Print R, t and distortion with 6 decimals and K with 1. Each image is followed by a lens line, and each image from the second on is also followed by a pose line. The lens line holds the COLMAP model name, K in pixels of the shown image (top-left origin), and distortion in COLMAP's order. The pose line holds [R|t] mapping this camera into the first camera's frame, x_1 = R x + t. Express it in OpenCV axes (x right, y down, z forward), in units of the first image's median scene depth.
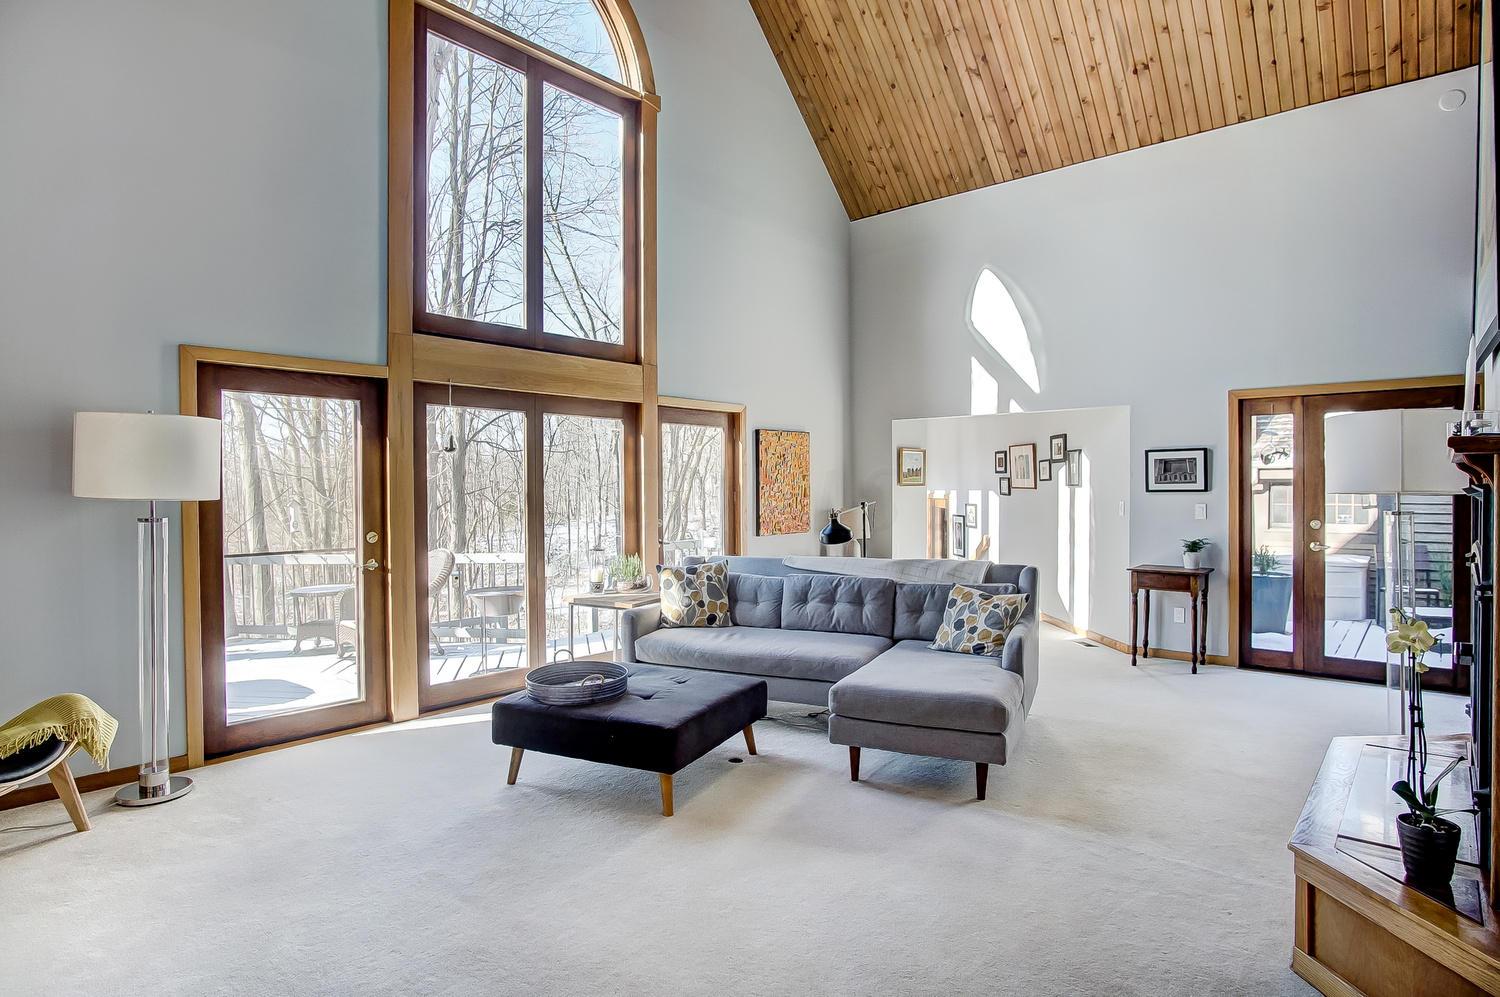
lens RADIAL K [[803.0, 0, 757.4], [0, 803.0, 502.7], [0, 0, 1]] dist [-0.030492, 0.005767]
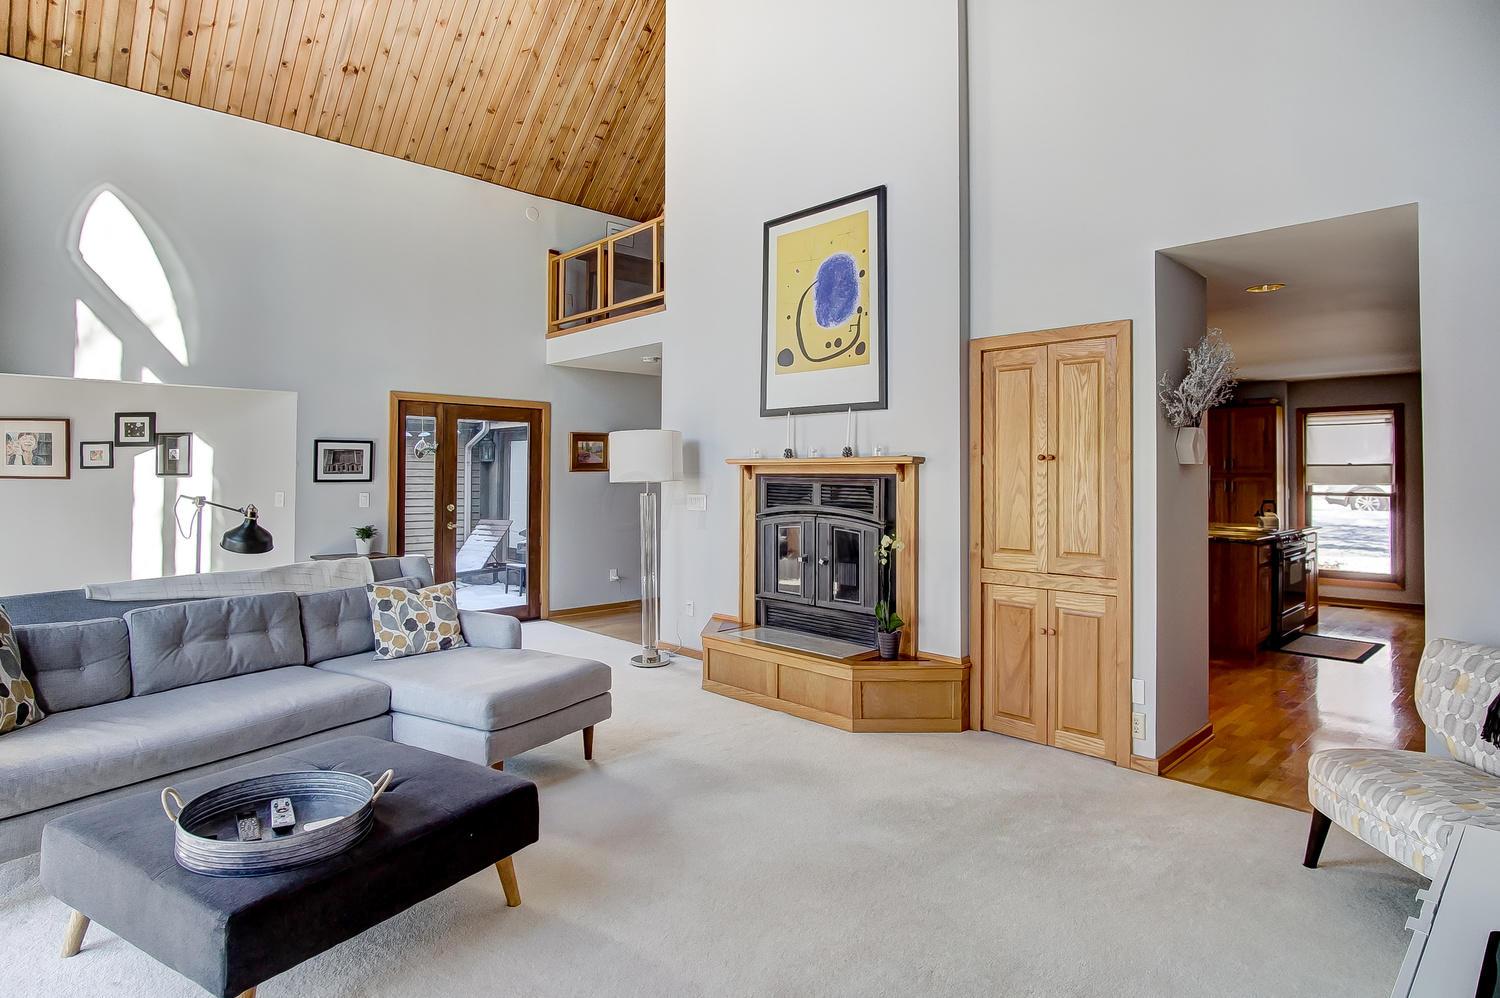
lens RADIAL K [[803.0, 0, 742.6], [0, 803.0, 474.3], [0, 0, 1]] dist [-0.030492, 0.005767]
pose [[0.113521, 0.007839, 0.993505, -0.462624], [0.013960, 0.999858, -0.009484, -0.006399], [-0.993438, 0.014946, 0.113395, 0.375877]]
